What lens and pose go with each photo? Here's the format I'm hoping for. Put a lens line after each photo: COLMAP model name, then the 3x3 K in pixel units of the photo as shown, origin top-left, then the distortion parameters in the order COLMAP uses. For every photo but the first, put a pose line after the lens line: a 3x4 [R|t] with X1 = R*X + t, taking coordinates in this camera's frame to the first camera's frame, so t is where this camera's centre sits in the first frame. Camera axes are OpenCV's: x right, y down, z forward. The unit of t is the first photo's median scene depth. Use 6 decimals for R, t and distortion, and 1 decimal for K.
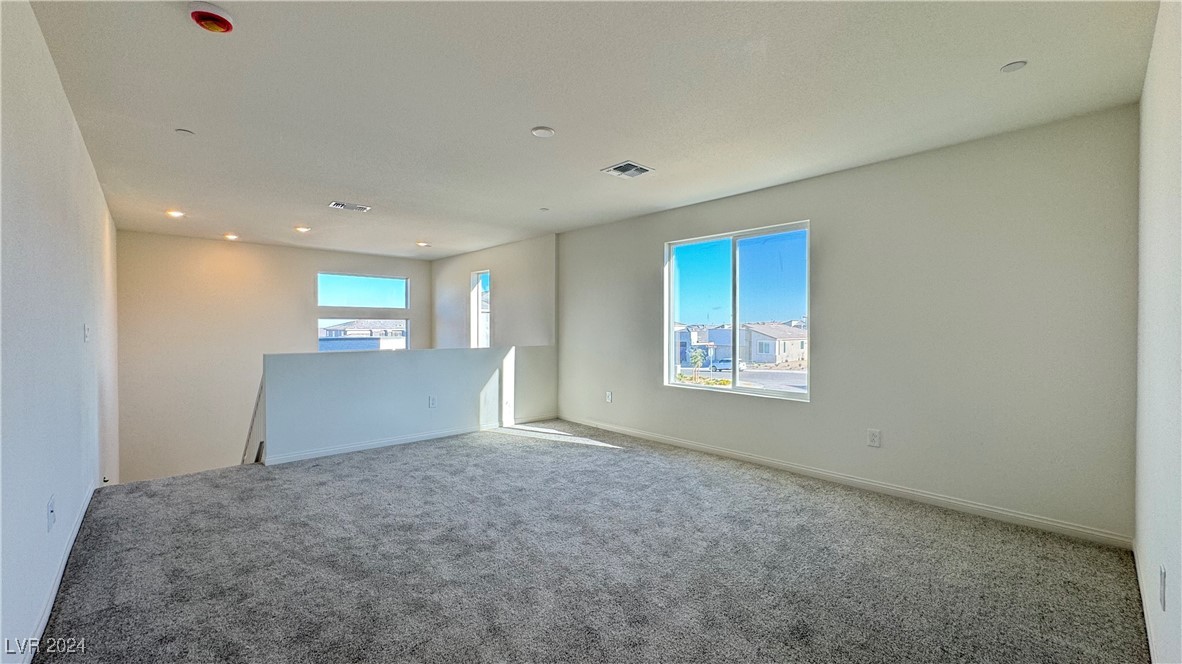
lens RADIAL K [[473.2, 0, 591.0], [0, 473.2, 332.0], [0, 0, 1]] dist [-0.001614, 0.000036]
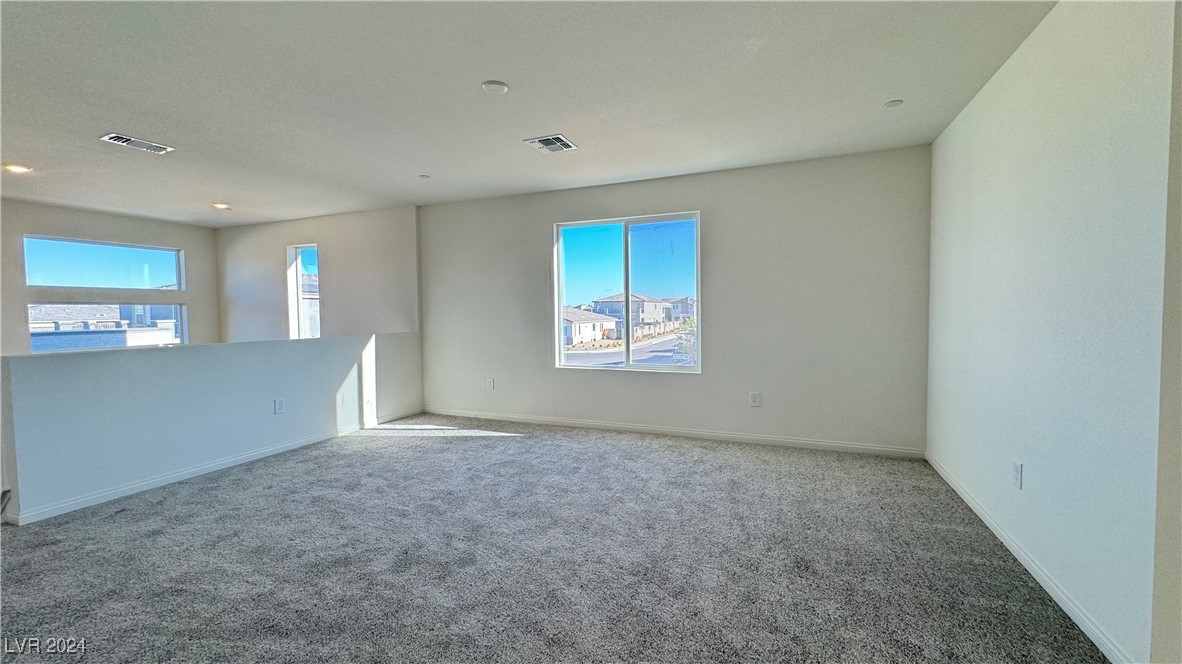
lens RADIAL K [[473.2, 0, 591.0], [0, 473.2, 332.0], [0, 0, 1]] dist [-0.001614, 0.000036]
pose [[0.909127, -0.030837, 0.415377, -0.214863], [0.018119, 0.999240, 0.034527, 0.005085], [-0.416125, -0.023863, 0.908994, 0.073899]]
